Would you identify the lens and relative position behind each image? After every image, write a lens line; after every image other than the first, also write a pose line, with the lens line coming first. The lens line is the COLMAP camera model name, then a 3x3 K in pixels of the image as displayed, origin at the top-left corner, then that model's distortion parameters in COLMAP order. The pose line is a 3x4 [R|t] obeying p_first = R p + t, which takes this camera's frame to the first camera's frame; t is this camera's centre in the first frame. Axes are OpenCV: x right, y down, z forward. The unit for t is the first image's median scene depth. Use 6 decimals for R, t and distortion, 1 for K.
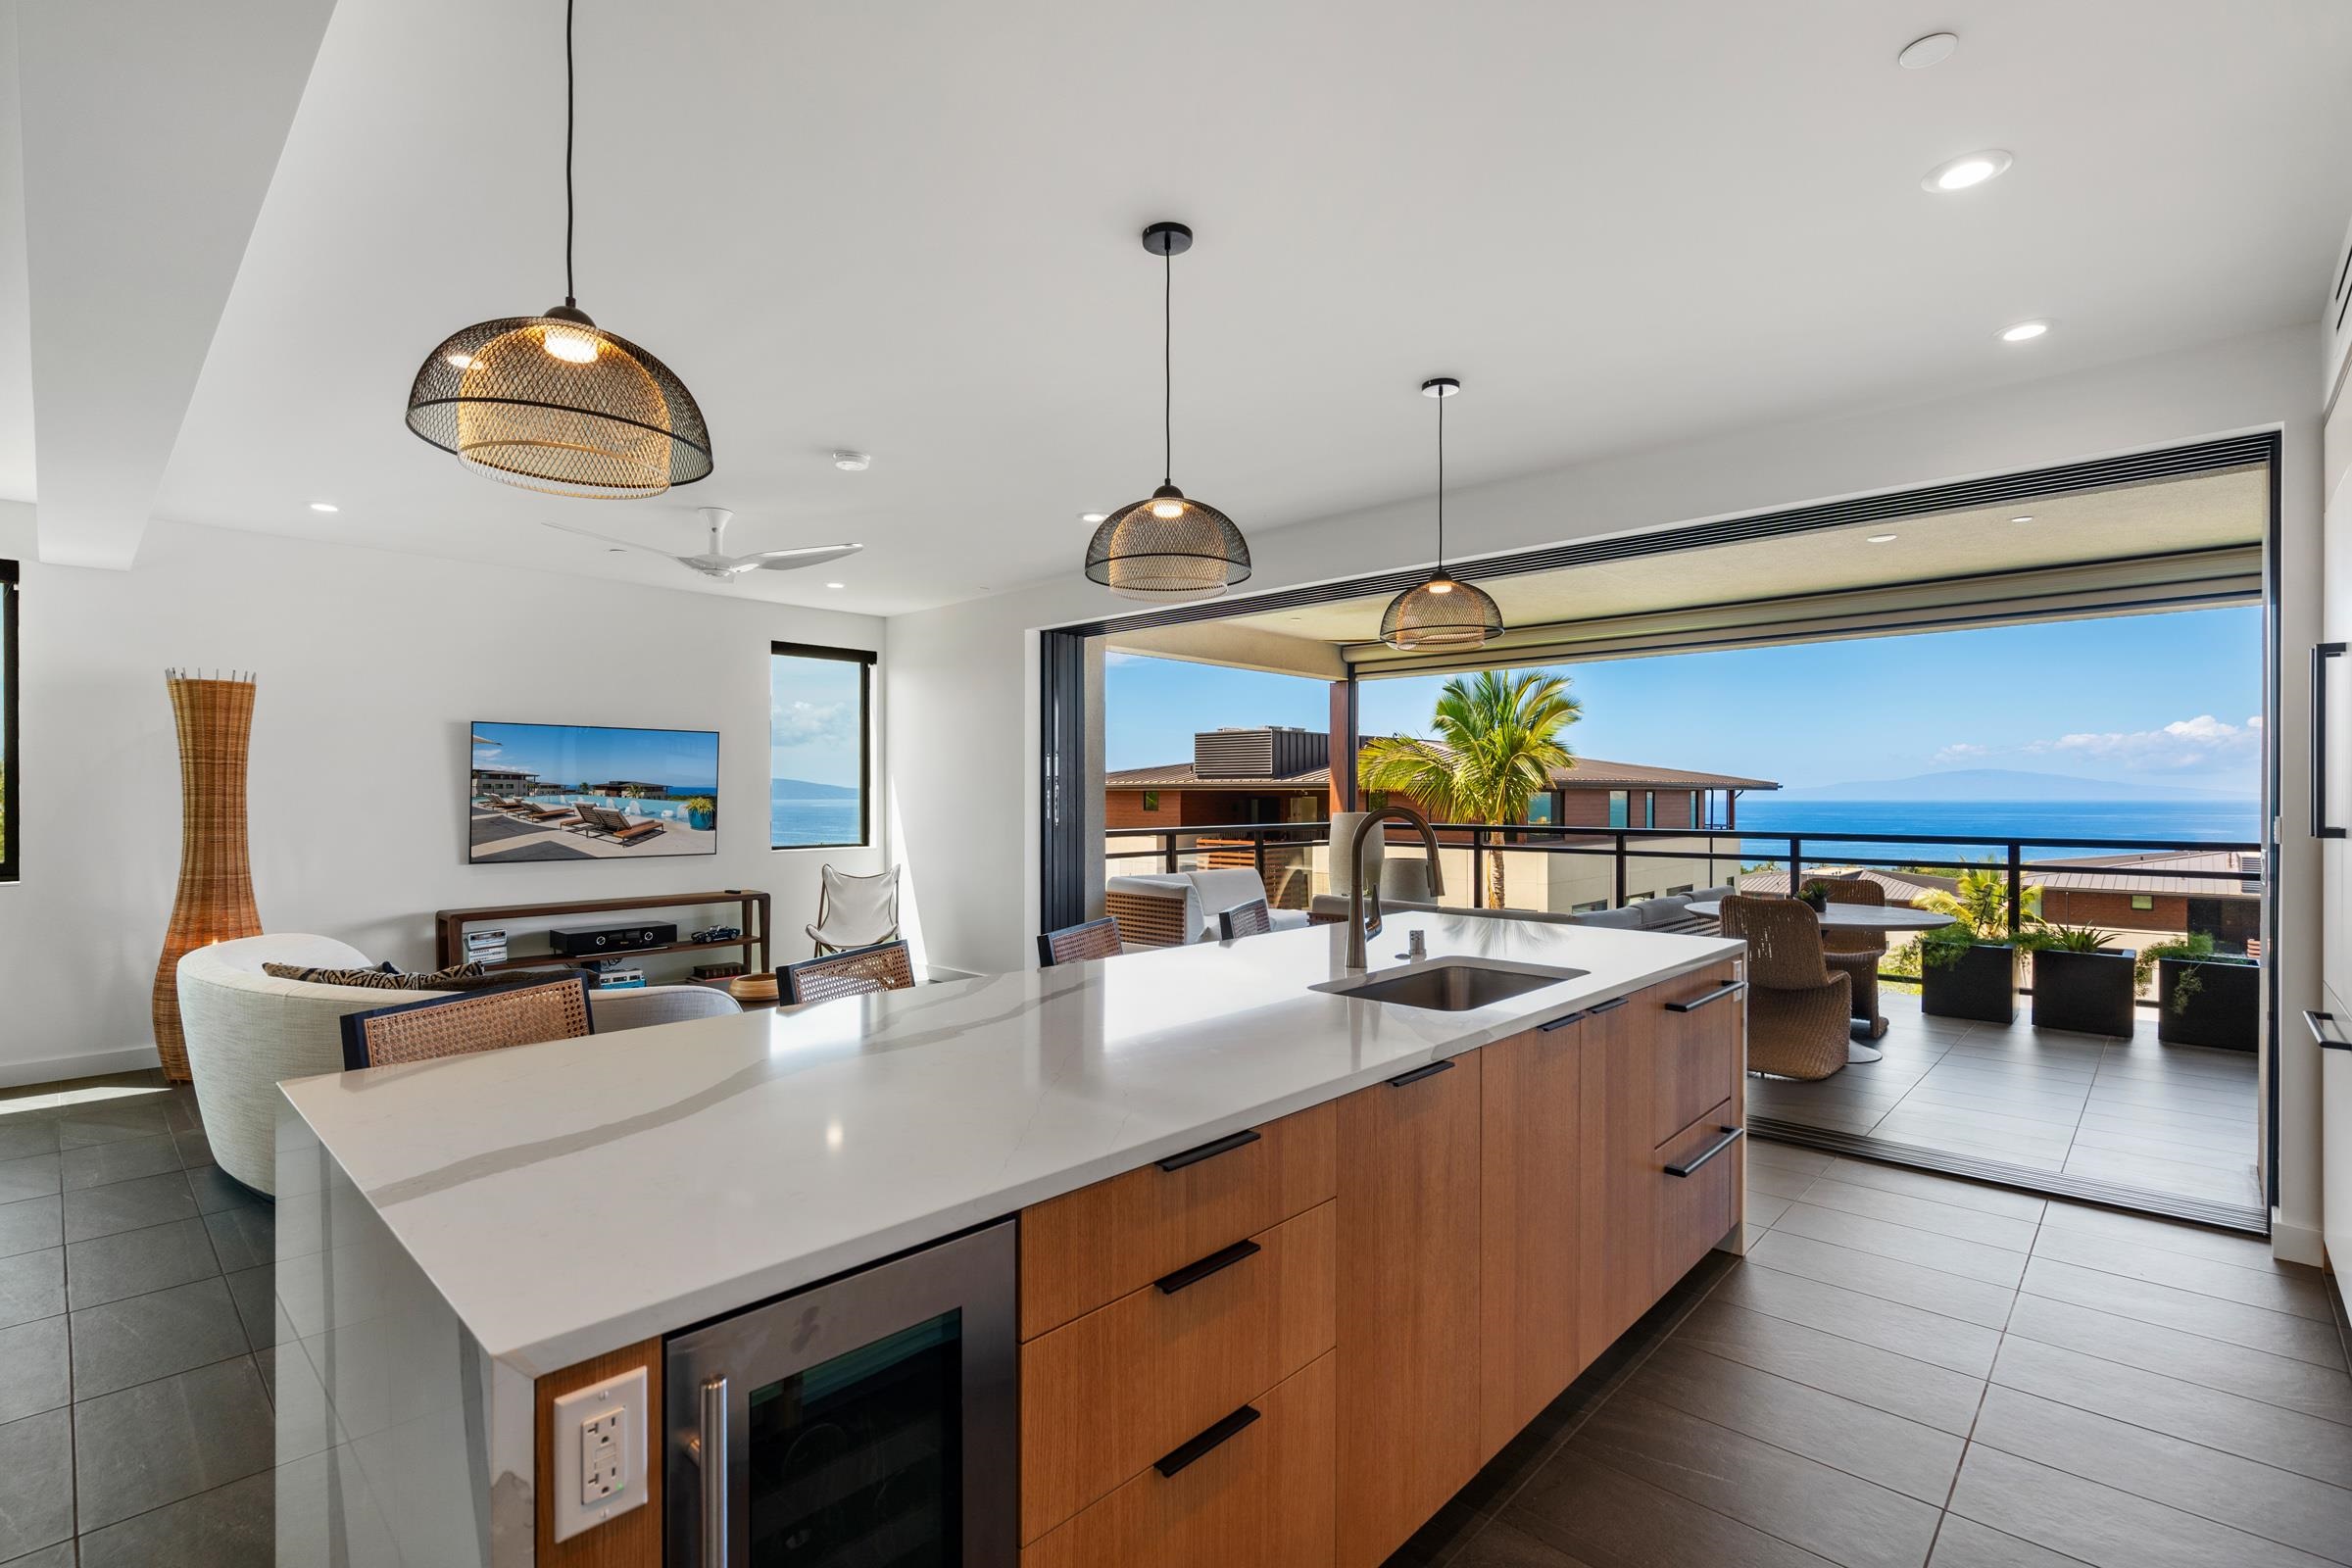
lens RADIAL K [[1068.8, 0, 1172.0], [0, 1068.8, 792.6], [0, 0, 1]] dist [-0.009442, 0.002243]
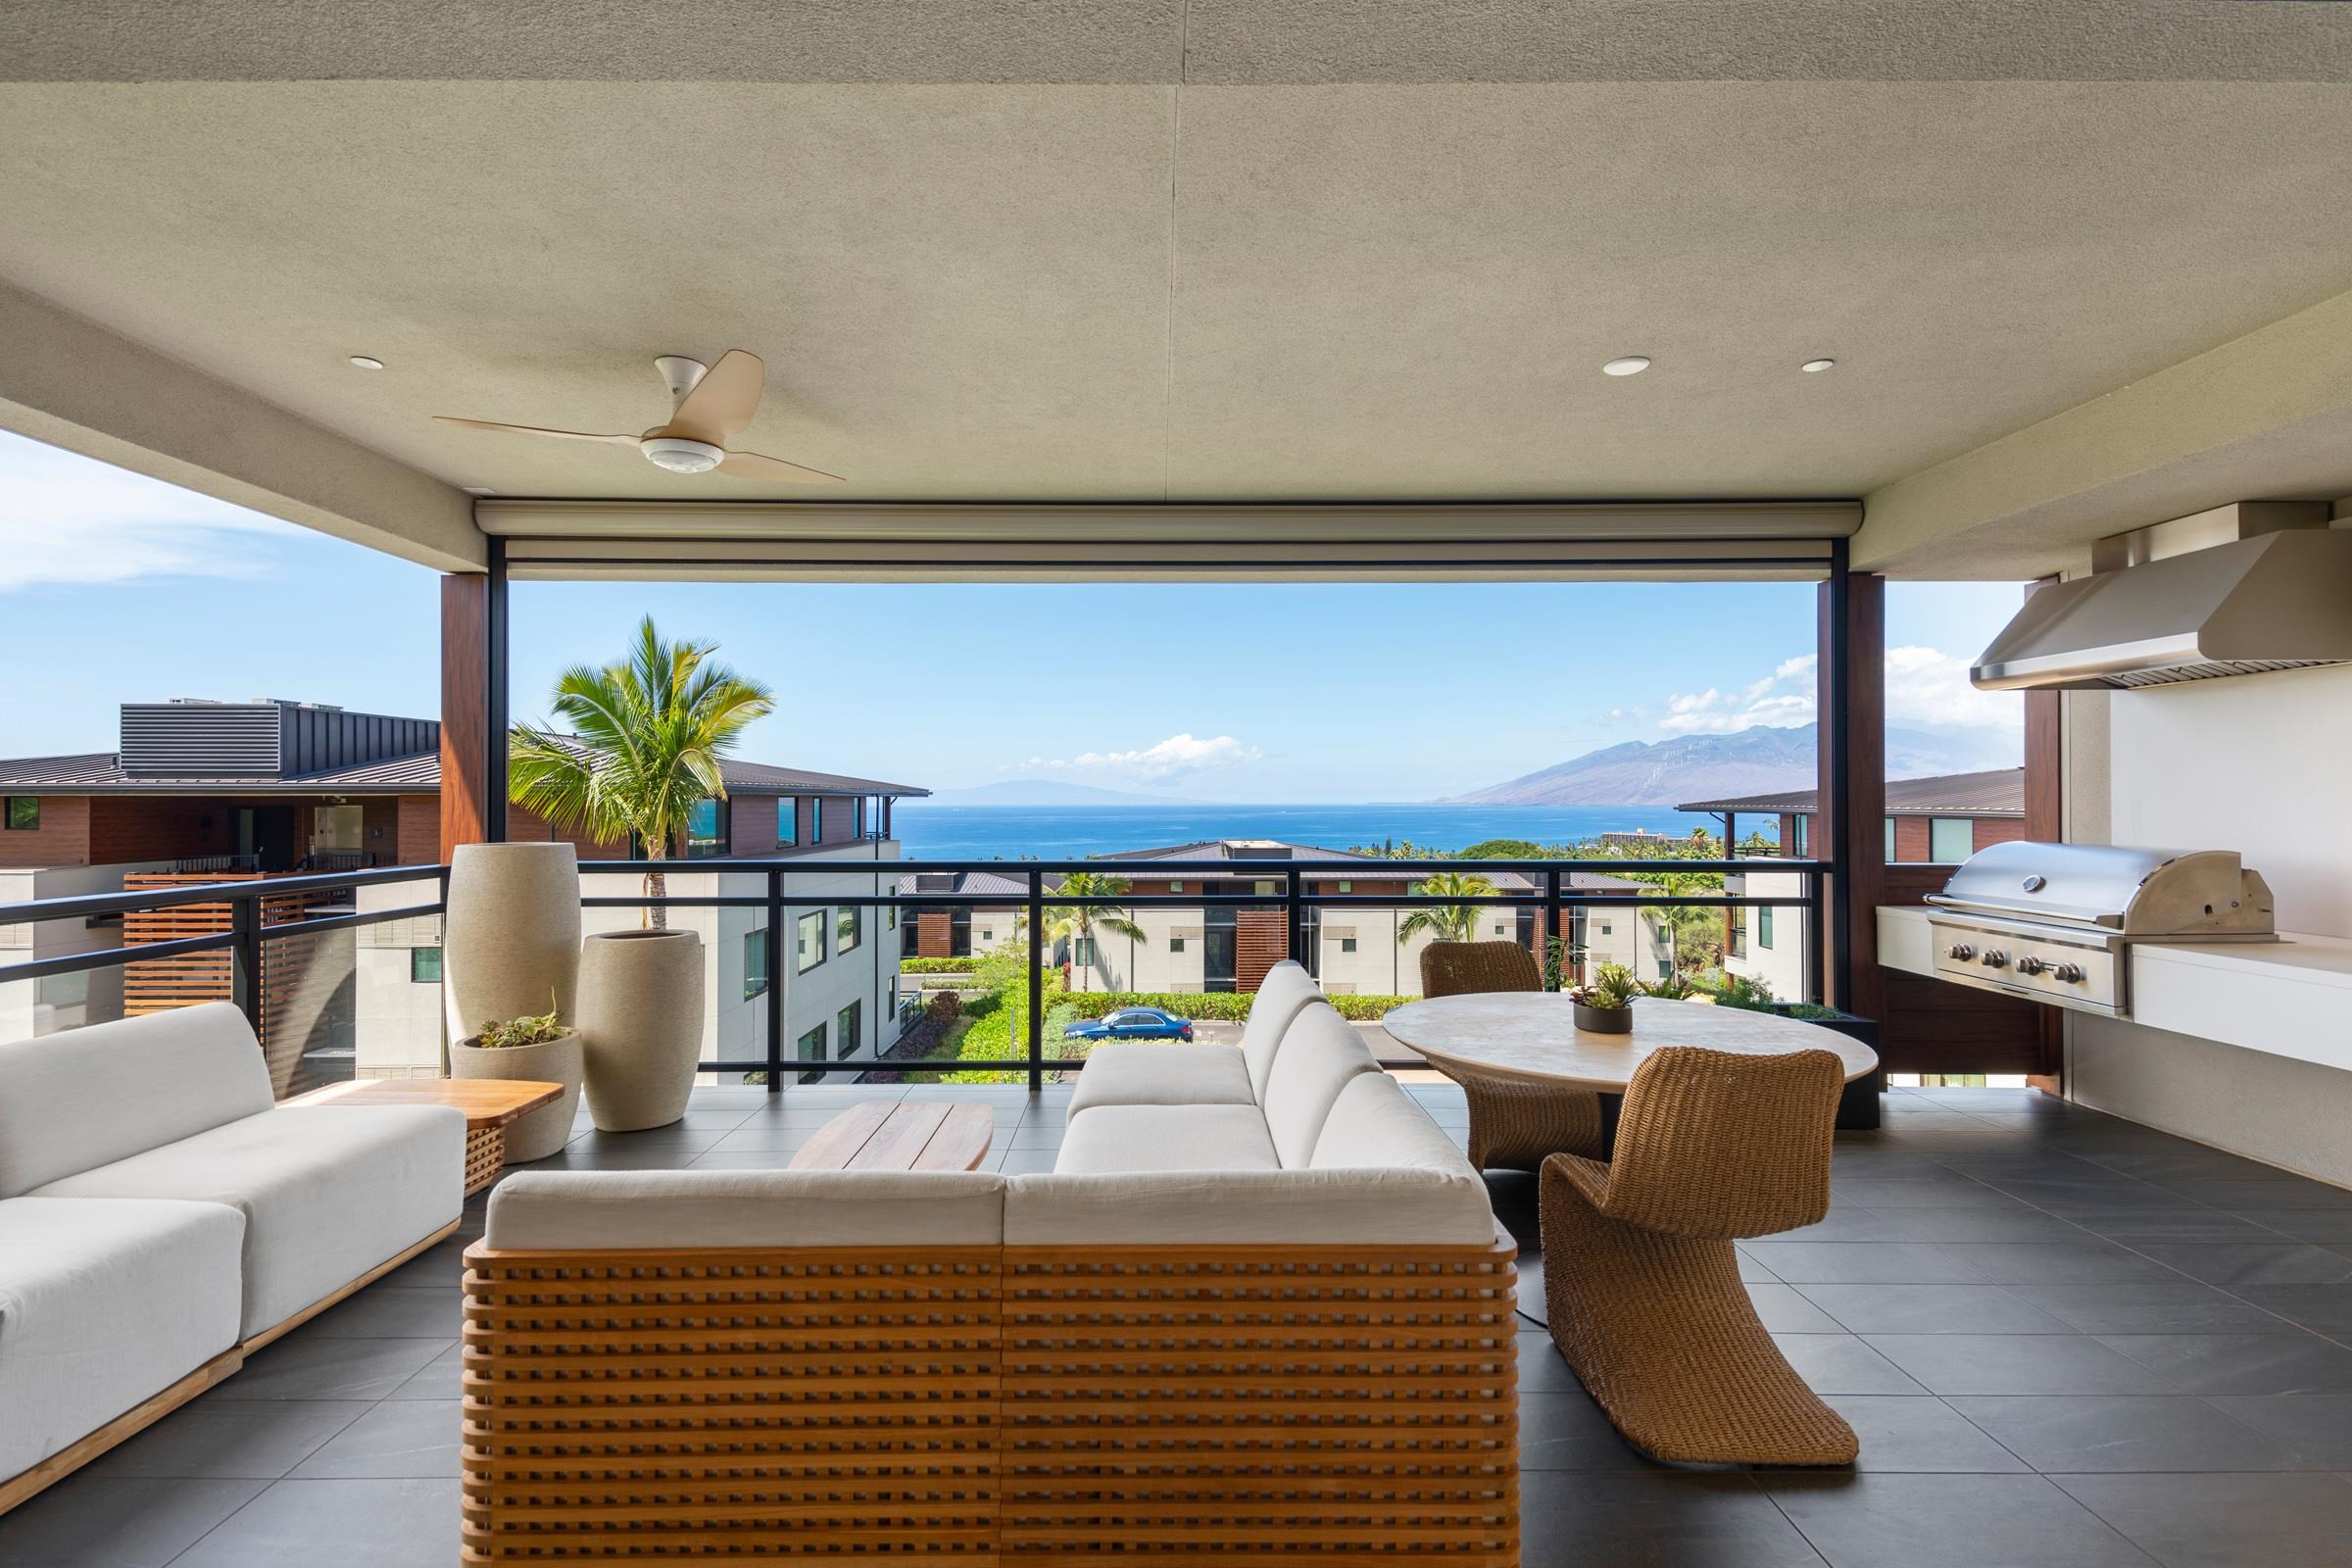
lens RADIAL K [[1068.8, 0, 1178.0], [0, 1068.8, 794.0], [0, 0, 1]] dist [-0.009442, 0.002243]
pose [[0.699864, 0.002794, 0.714270, 0.052020], [0.000459, 0.999990, -0.004361, -0.001916], [-0.714276, 0.003380, 0.699856, 0.585452]]
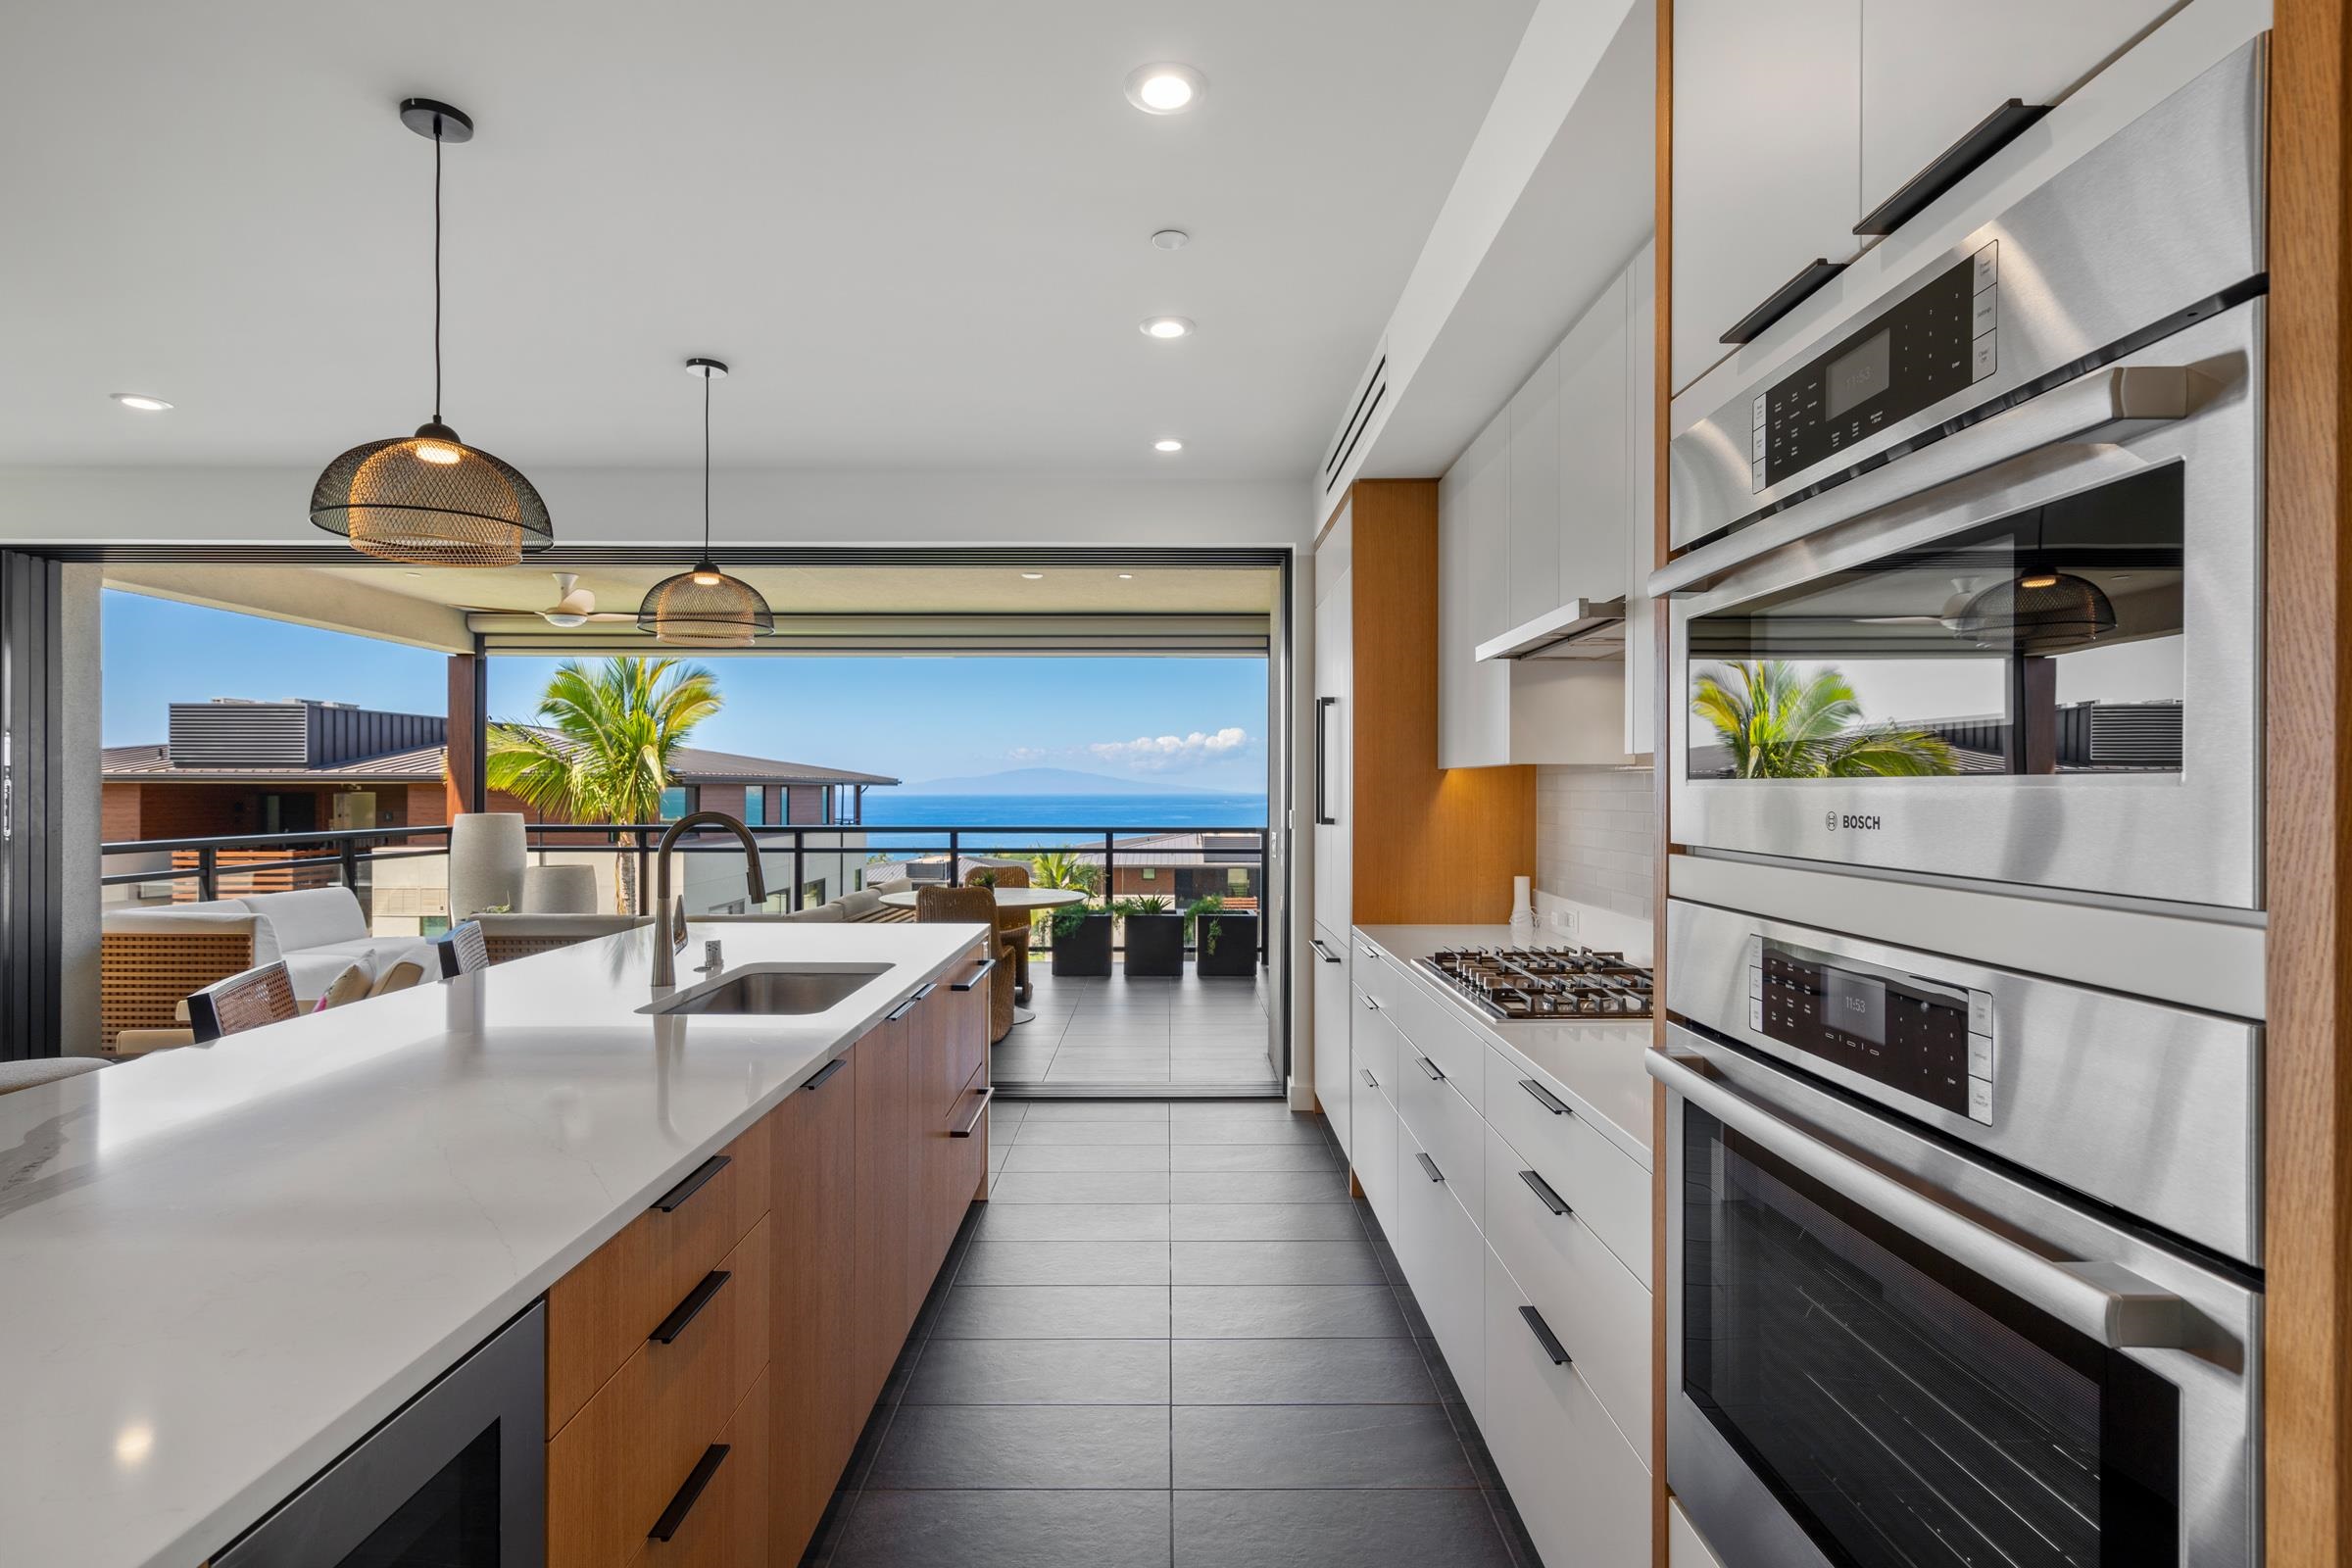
lens RADIAL K [[1121.4, 0, 1175.8], [0, 1121.4, 782.7], [0, 0, 1]] dist [-0.005216, -0.000688]
pose [[0.717949, 0.005119, 0.696077, -0.064998], [-0.002418, 0.999985, -0.004859, -0.003172], [-0.696091, 0.001806, 0.717951, -0.002711]]
